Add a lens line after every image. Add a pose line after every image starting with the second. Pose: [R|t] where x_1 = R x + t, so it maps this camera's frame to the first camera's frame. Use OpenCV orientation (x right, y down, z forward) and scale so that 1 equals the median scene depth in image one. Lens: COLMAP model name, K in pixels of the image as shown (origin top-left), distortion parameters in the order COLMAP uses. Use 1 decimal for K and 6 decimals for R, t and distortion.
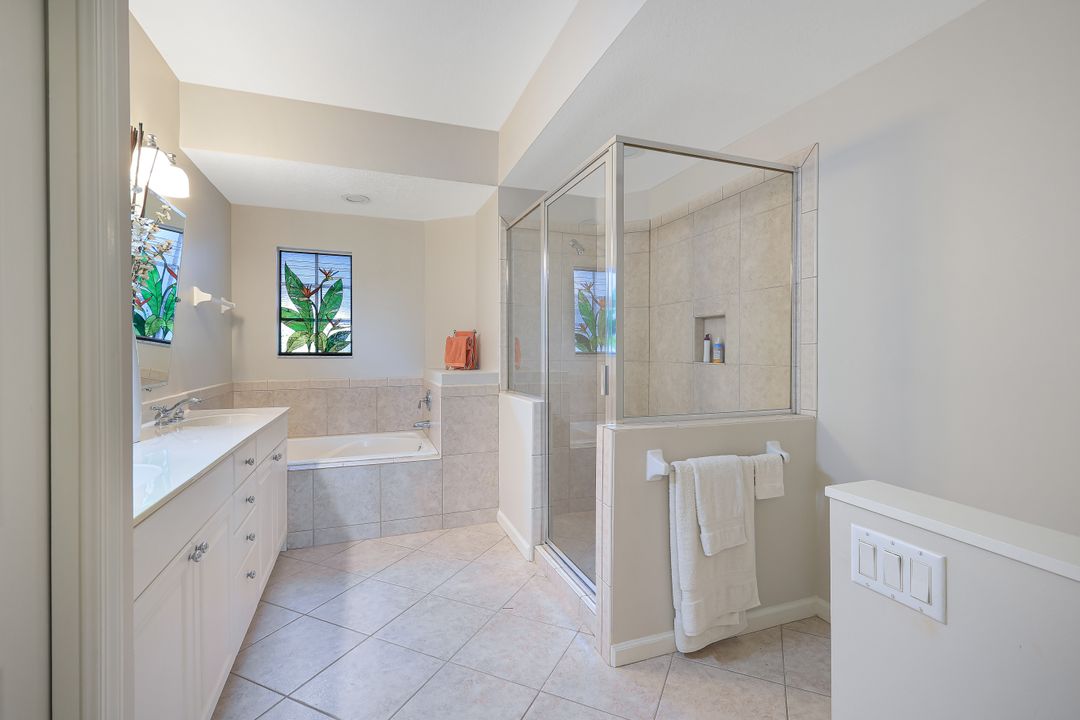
lens RADIAL K [[479.4, 0, 544.1], [0, 479.4, 357.3], [0, 0, 1]] dist [0.003604, 0.000079]
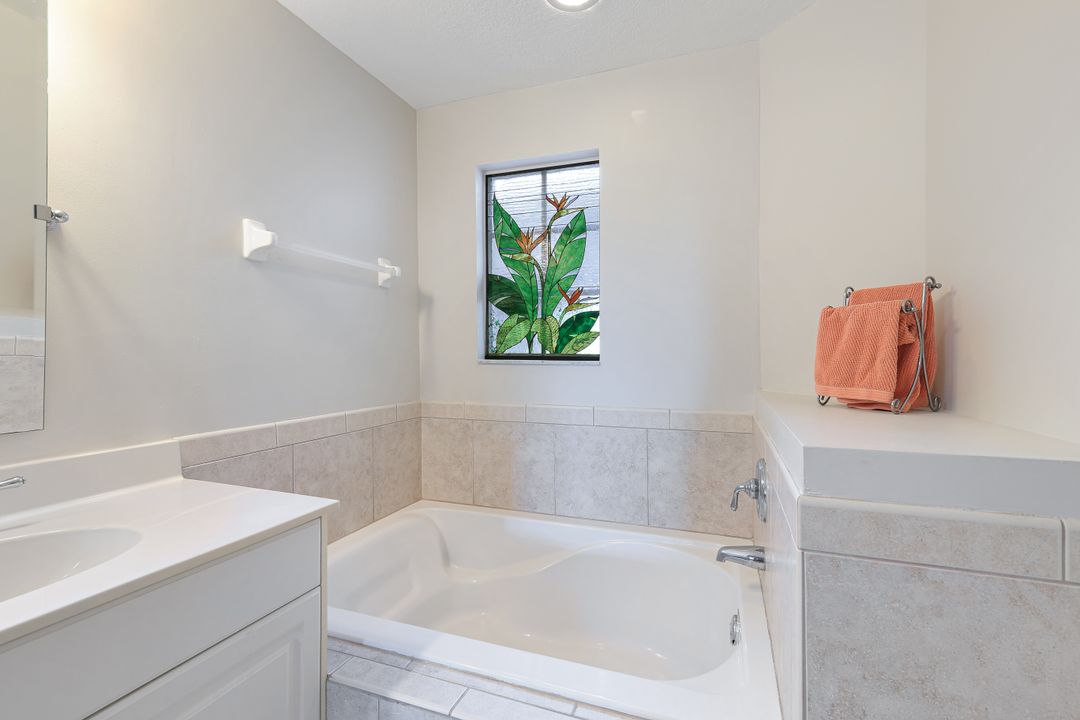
lens RADIAL K [[482.9, 0, 534.3], [0, 482.9, 349.7], [0, 0, 1]] dist [0.002678, -0.000019]
pose [[0.751734, -0.005538, -0.659443, -0.130720], [-0.009152, 0.999781, -0.018829, -0.004801], [0.659403, 0.020189, 0.751519, 0.613087]]
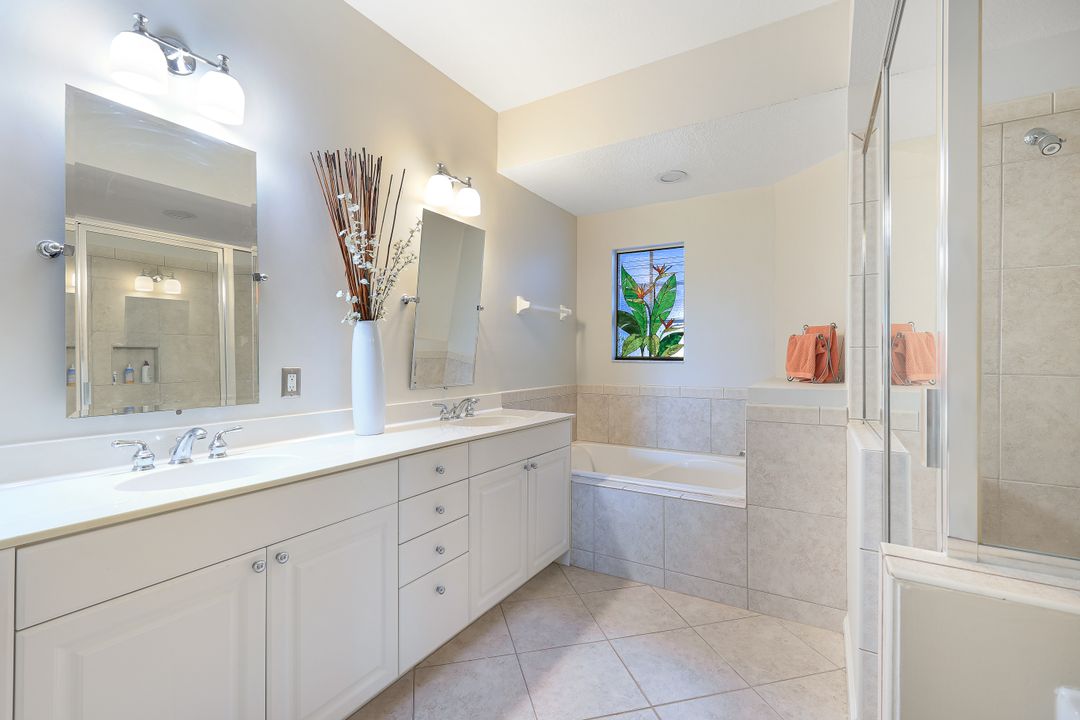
lens RADIAL K [[476.2, 0, 540.0], [0, 476.2, 360.0], [0, 0, 1]] dist [0.002178, -0.000905]
pose [[0.625065, 0.007963, -0.780532, 0.115330], [-0.012824, 0.999918, -0.000068, -0.001181], [0.780467, 0.010052, 0.625116, 0.270946]]
